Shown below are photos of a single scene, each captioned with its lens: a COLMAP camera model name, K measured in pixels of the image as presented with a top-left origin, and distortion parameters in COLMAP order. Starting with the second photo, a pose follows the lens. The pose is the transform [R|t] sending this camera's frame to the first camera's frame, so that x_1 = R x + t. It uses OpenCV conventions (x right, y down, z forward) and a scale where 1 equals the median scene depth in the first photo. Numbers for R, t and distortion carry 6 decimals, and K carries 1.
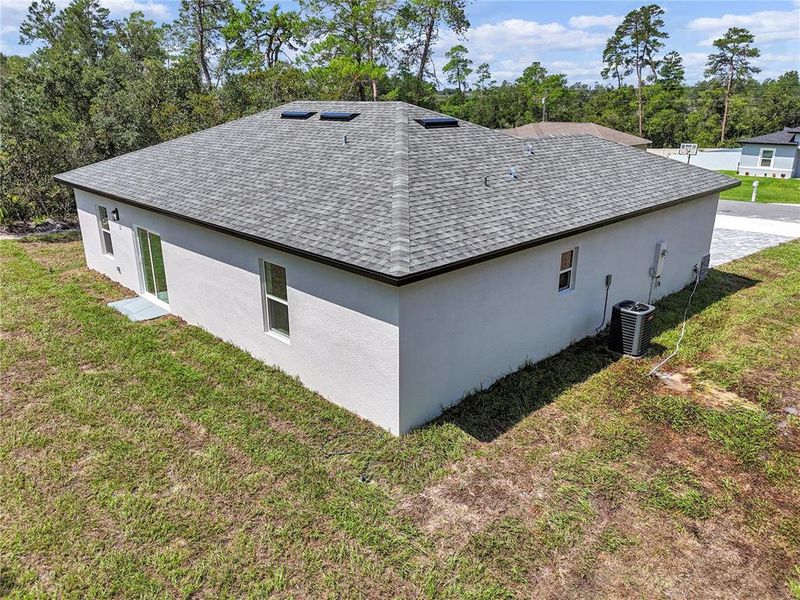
lens RADIAL K [[588.4, 0, 400.0], [0, 588.4, 300.0], [0, 0, 1]] dist [0.069716, -0.076536]
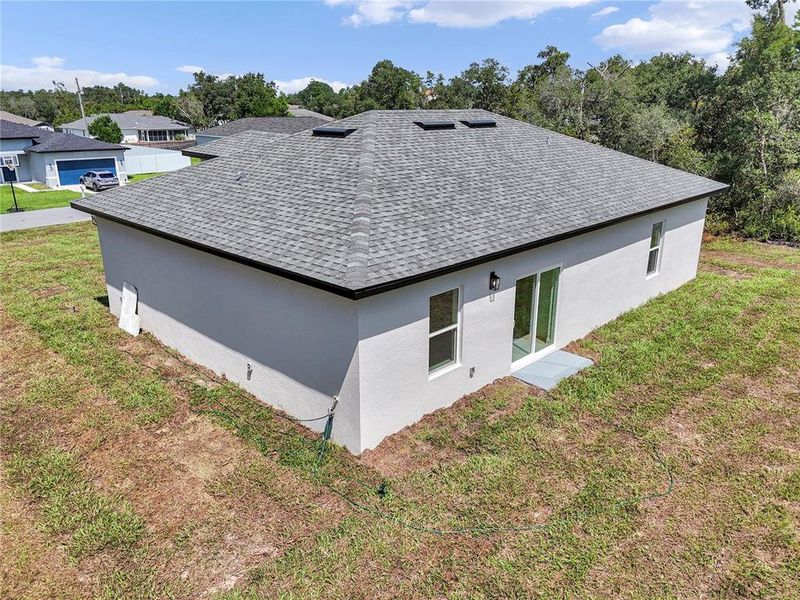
lens RADIAL K [[588.4, 0, 400.0], [0, 588.4, 300.0], [0, 0, 1]] dist [0.069716, -0.076536]
pose [[-0.009550, -0.315707, 0.948809, -1.139565], [0.322717, 0.897106, 0.301751, -0.368692], [-0.946447, 0.309078, 0.093316, 1.064603]]
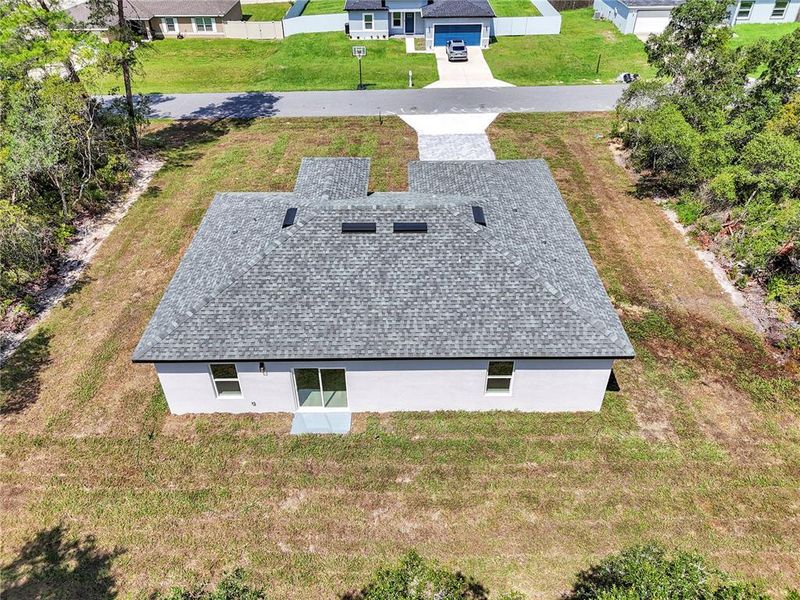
lens RADIAL K [[588.4, 0, 400.0], [0, 588.4, 300.0], [0, 0, 1]] dist [0.069716, -0.076536]
pose [[0.699863, -0.438062, 0.564174, -0.898154], [0.238100, 0.887757, 0.393949, -0.659756], [-0.673424, -0.141381, 0.725611, 0.010743]]
